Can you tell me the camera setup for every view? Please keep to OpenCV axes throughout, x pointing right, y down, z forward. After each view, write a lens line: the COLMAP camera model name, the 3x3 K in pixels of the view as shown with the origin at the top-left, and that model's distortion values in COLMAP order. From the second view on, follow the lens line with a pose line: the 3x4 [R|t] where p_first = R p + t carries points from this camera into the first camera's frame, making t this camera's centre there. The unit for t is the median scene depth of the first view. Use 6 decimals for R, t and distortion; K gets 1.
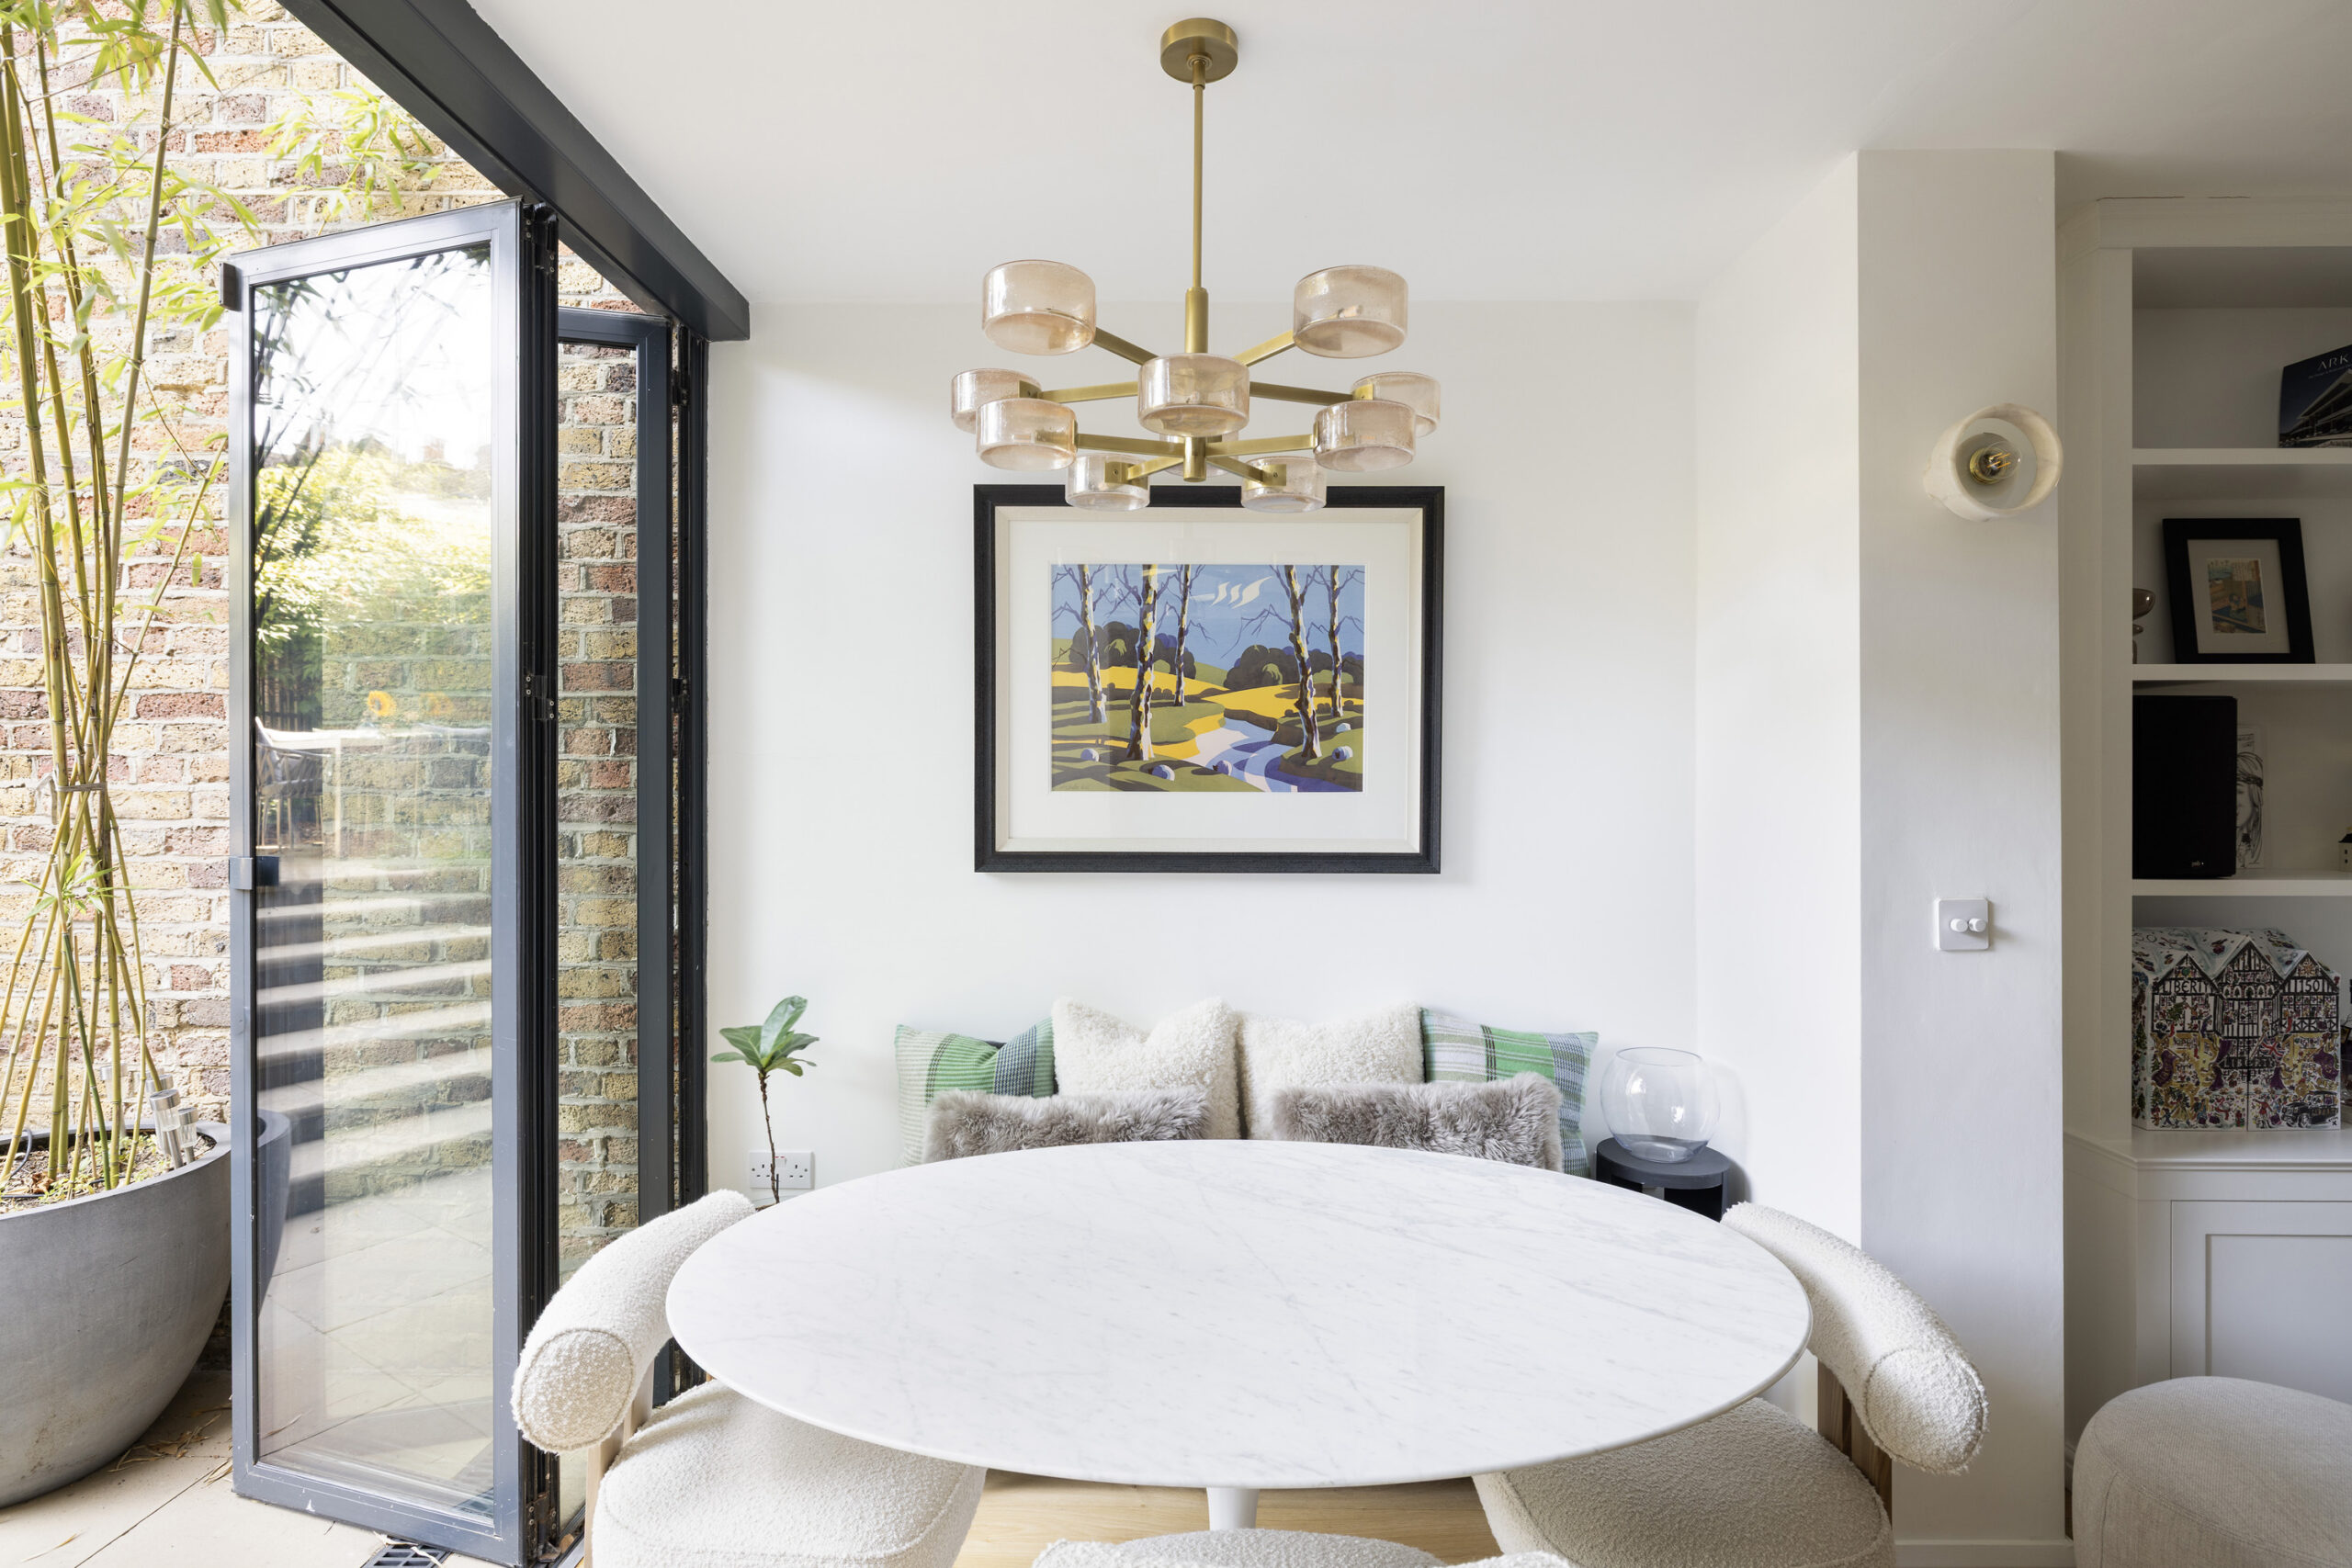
lens RADIAL K [[1169.9, 0, 1179.1], [0, 1169.9, 771.5], [0, 0, 1]] dist [-0.000679, -0.000139]
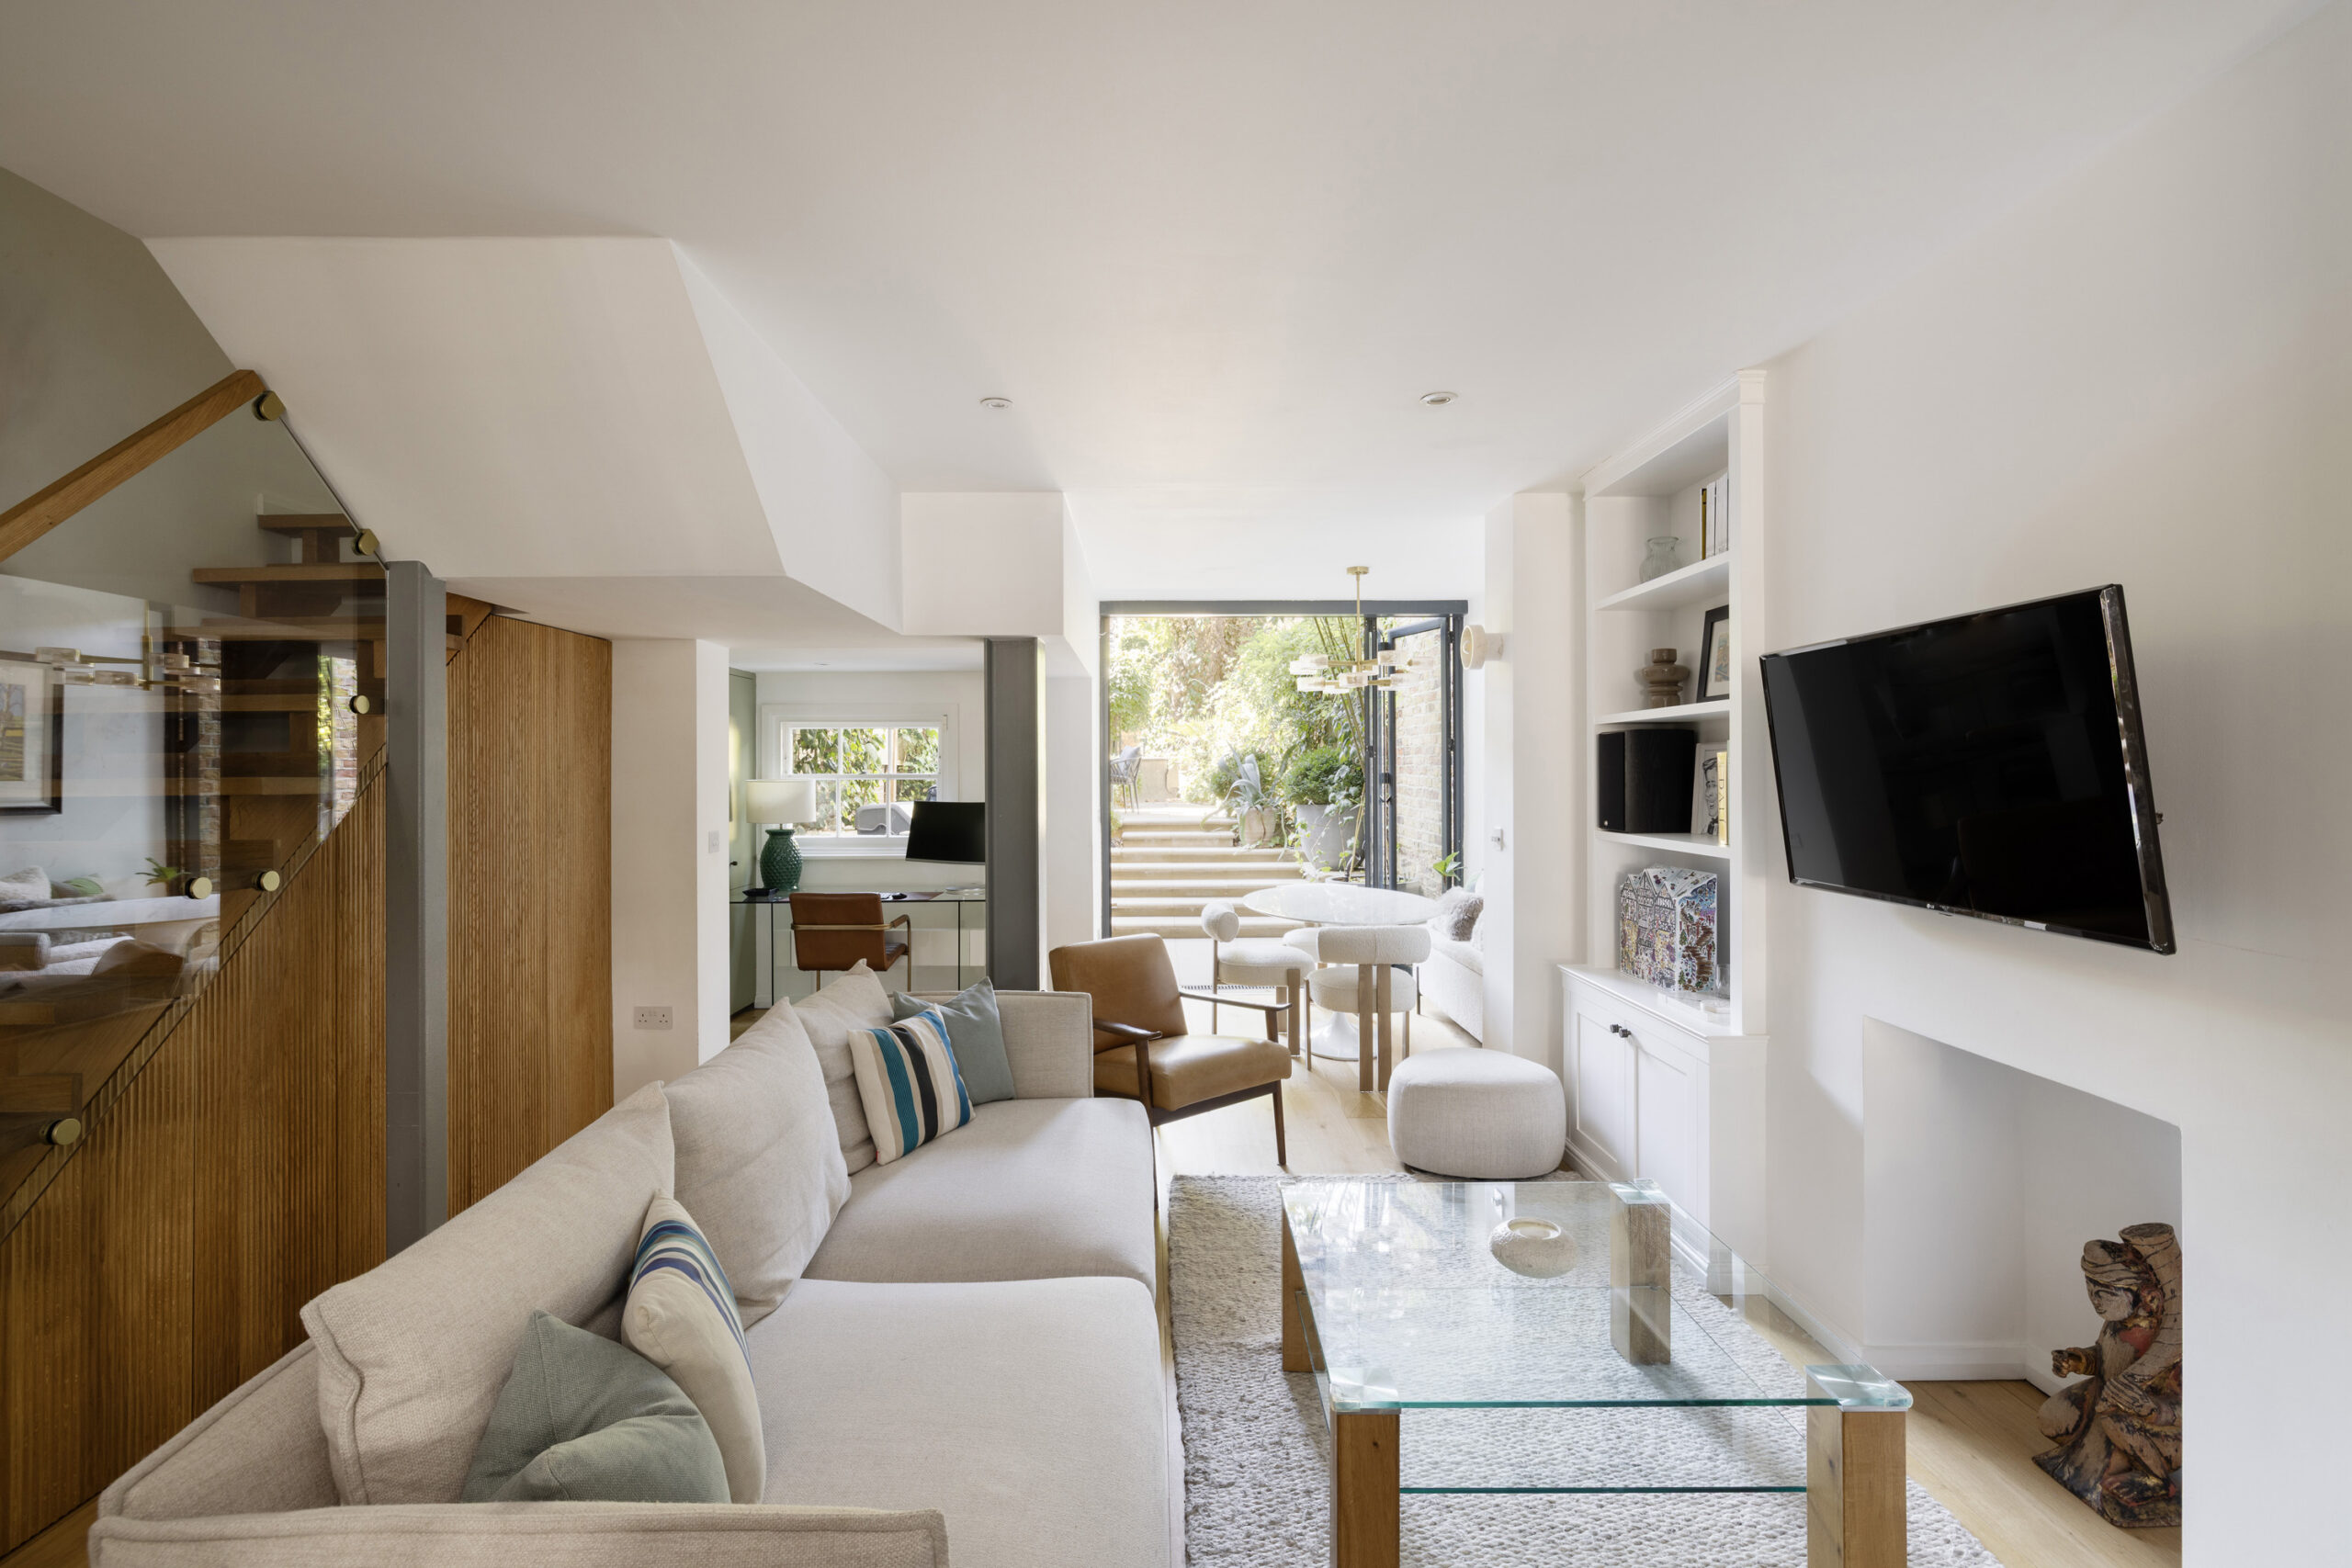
lens RADIAL K [[1057.6, 0, 1176.0], [0, 1057.6, 784.0], [0, 0, 1]] dist [-0.000192, 0.000033]
pose [[0.033371, 0.013128, -0.999357, 2.101227], [0.006423, 0.999890, 0.013349, -0.007202], [0.999422, -0.006864, 0.033283, 0.228026]]
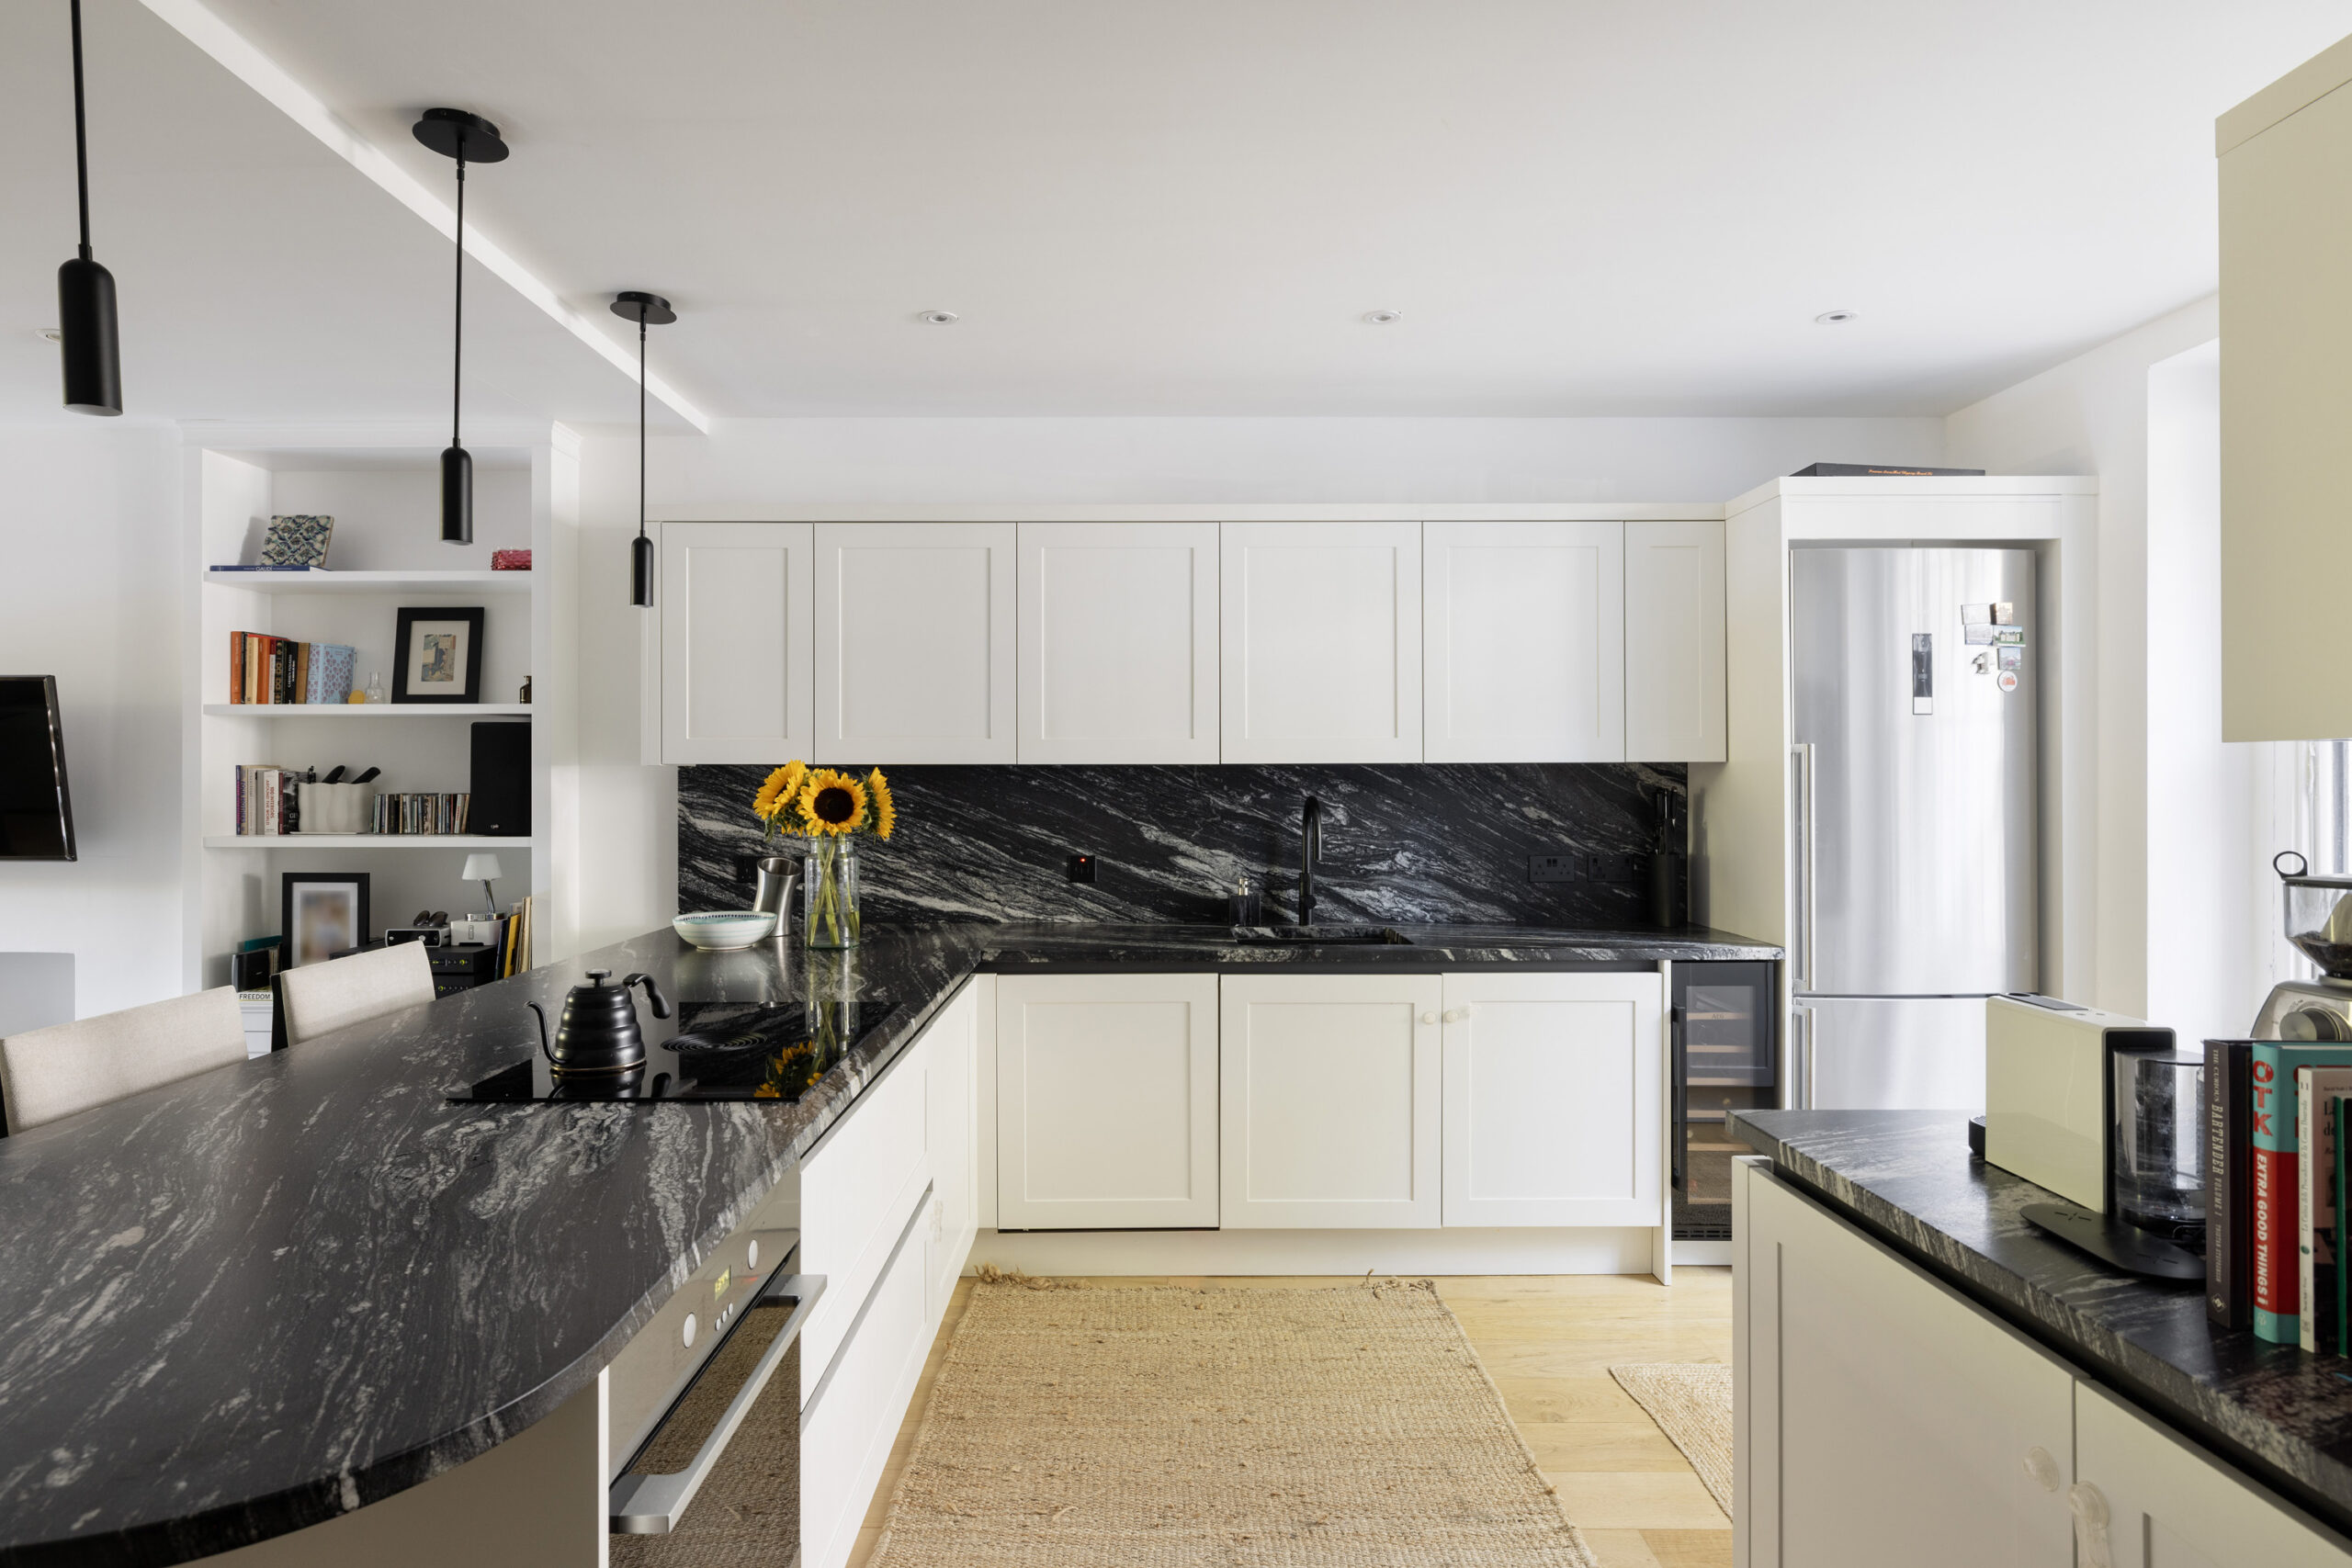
lens RADIAL K [[1229.7, 0, 1176.0], [0, 1229.7, 784.0], [0, 0, 1]] dist [-0.000680, -0.025679]
pose [[0.999690, 0.001263, 0.024884, 2.761206], [-0.001281, 0.999999, 0.000728, 0.010737], [-0.024883, -0.000759, 0.999690, -0.619532]]
